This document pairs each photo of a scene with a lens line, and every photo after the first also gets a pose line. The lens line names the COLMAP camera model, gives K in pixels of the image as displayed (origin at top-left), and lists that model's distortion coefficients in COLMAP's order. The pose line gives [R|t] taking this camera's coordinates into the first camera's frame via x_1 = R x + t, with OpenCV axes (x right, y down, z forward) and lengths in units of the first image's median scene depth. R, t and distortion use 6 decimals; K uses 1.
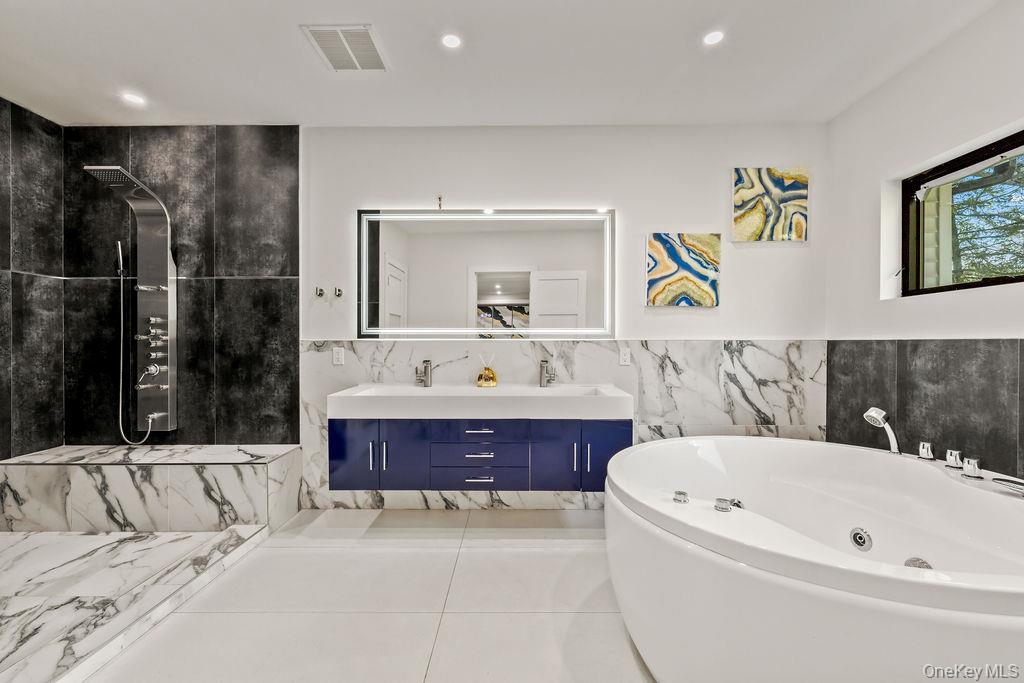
lens RADIAL K [[429.5, 0, 512.0], [0, 429.5, 341.5], [0, 0, 1]] dist [0.001167, 0.000231]
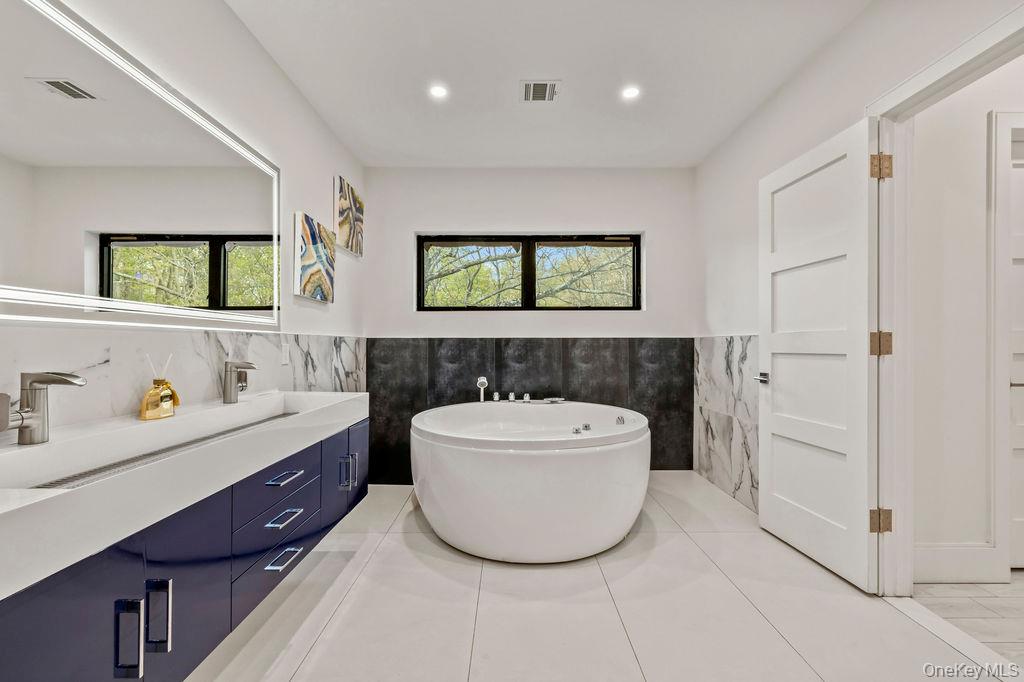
lens RADIAL K [[429.5, 0, 512.0], [0, 429.5, 341.0], [0, 0, 1]] dist [0.001167, 0.000231]
pose [[-0.001985, 0.010640, 0.999941, -0.608306], [-0.004515, 0.999933, -0.010649, 0.019329], [-0.999988, -0.004536, -0.001937, 0.620032]]
